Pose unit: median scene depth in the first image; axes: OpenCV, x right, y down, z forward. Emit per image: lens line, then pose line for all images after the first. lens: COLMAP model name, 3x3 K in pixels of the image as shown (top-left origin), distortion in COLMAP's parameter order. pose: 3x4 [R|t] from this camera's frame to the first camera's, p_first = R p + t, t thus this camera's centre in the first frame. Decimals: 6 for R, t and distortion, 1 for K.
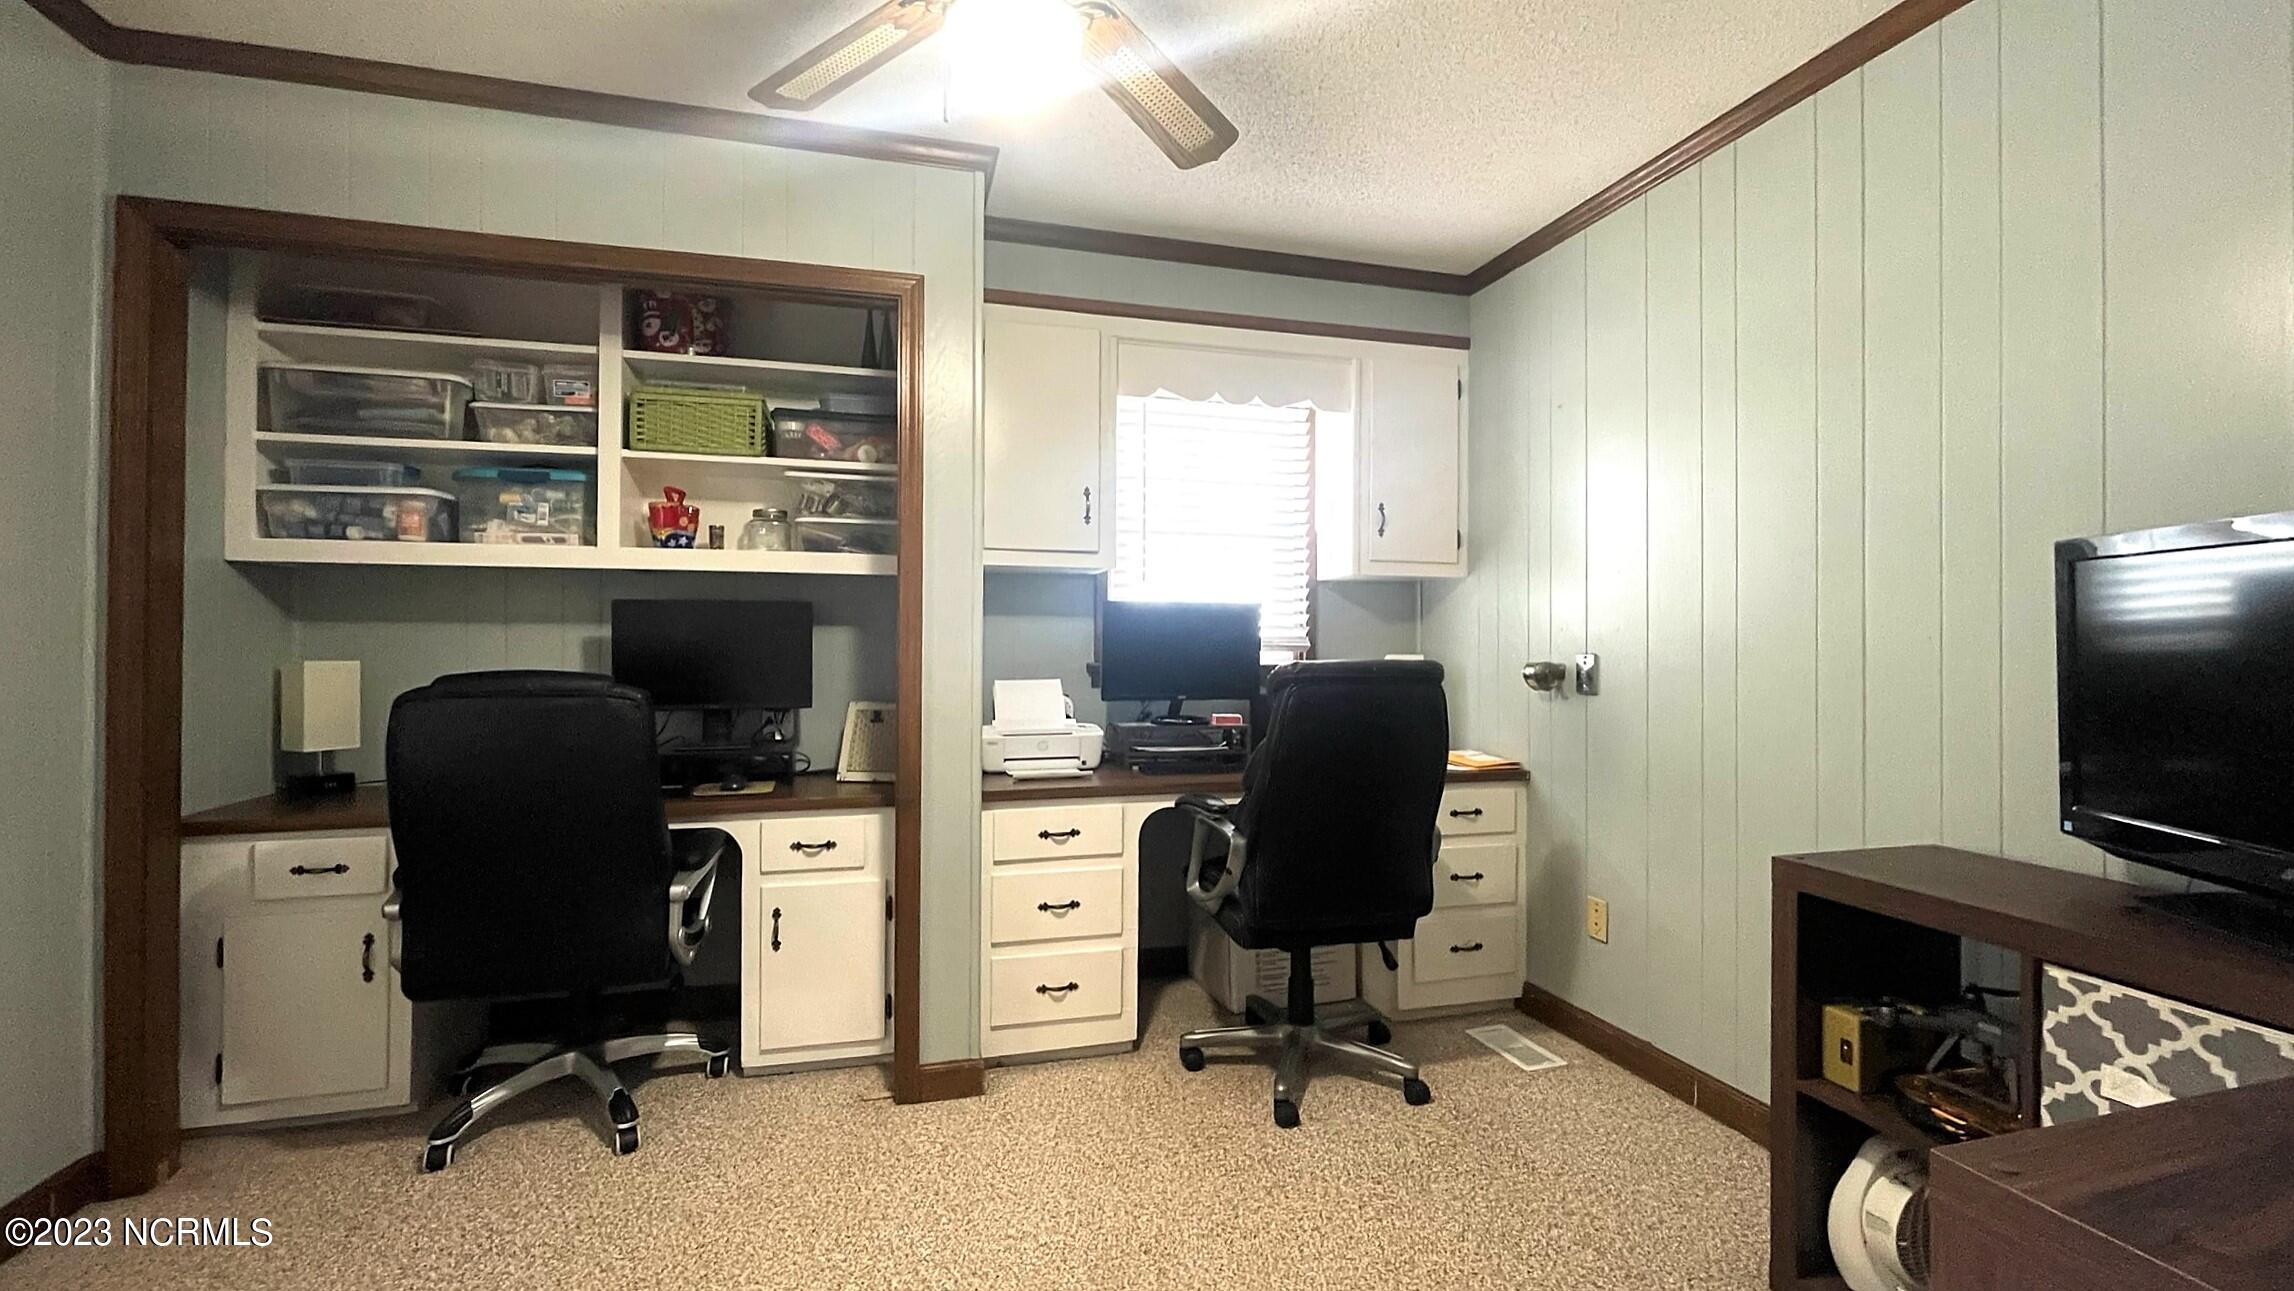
lens RADIAL K [[941.8, 0, 1146.9], [0, 941.8, 643.6], [0, 0, 1]] dist [-0.000966, -0.000050]
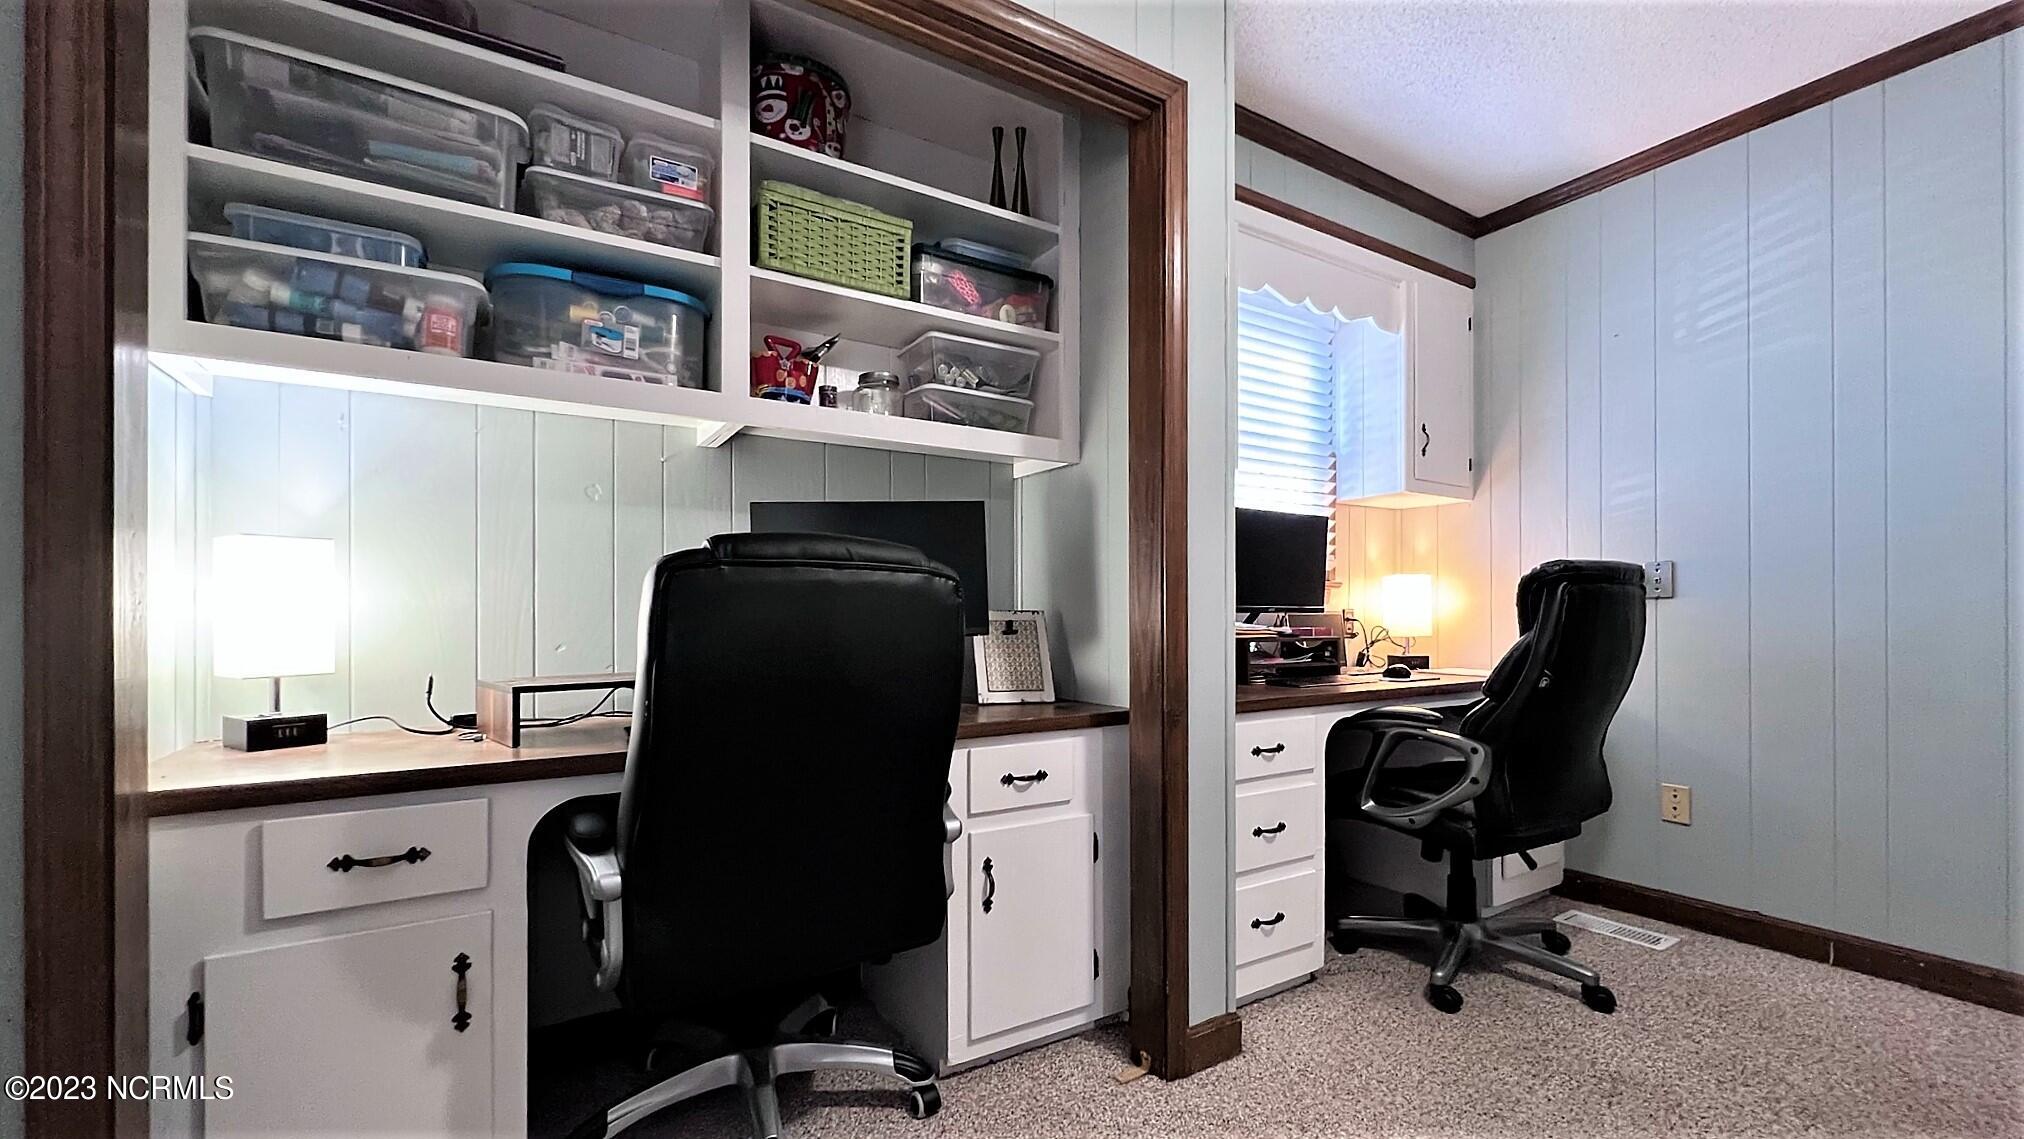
lens RADIAL K [[817.2, 0, 1007.4], [0, 817.2, 615.3], [0, 0, 1]] dist [0.002301, 0.000122]
pose [[0.957797, -0.002398, 0.287436, -0.548021], [0.000294, 0.999973, 0.007362, 0.066724], [-0.287446, -0.006967, 0.957771, 0.319443]]
